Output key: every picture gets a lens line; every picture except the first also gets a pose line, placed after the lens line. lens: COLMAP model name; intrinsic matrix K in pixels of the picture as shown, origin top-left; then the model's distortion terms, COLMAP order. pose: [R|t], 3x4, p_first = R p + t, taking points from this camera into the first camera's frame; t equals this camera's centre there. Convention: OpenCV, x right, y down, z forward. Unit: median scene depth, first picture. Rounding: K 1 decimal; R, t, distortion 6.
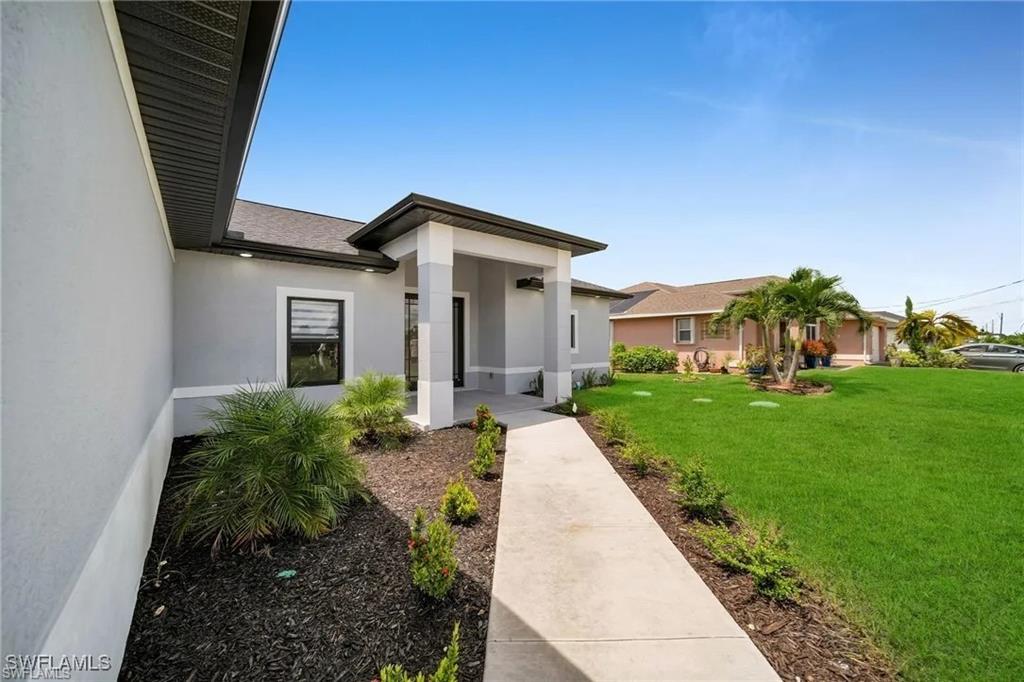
lens RADIAL K [[373.2, 0, 512.0], [0, 373.2, 341.0], [0, 0, 1]] dist [-0.000364, -0.000034]
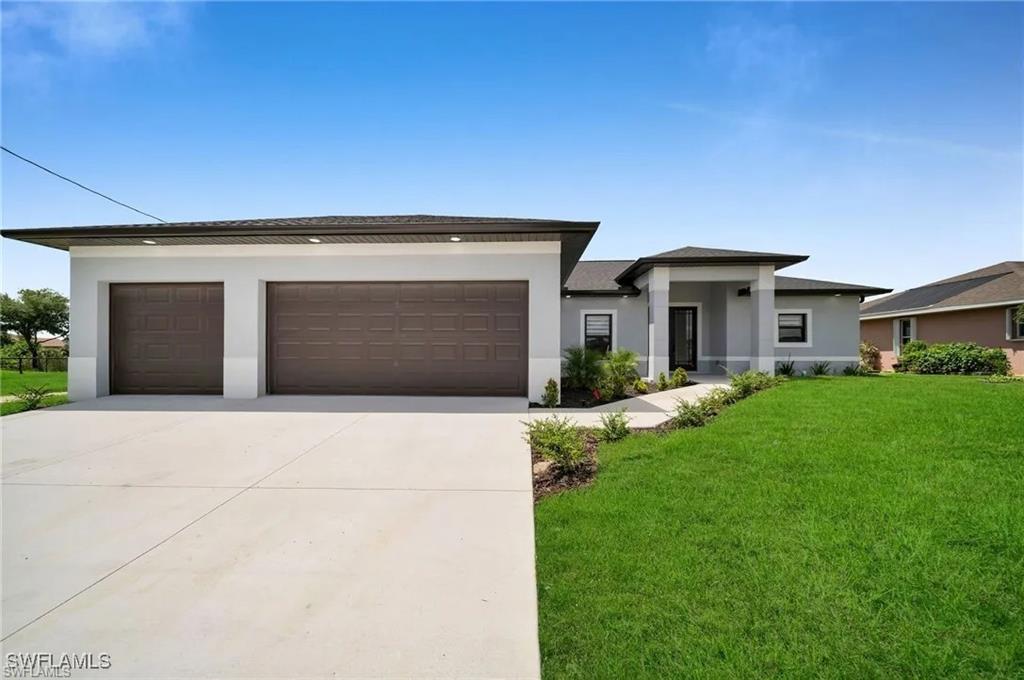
lens RADIAL K [[338.3, 0, 512.0], [0, 338.3, 340.0], [0, 0, 1]] dist [0.019911, -0.000023]
pose [[0.727035, -0.014386, -0.686450, 0.189550], [-0.008176, 0.999528, -0.029606, 0.040111], [0.686552, 0.027137, 0.726574, -0.309314]]
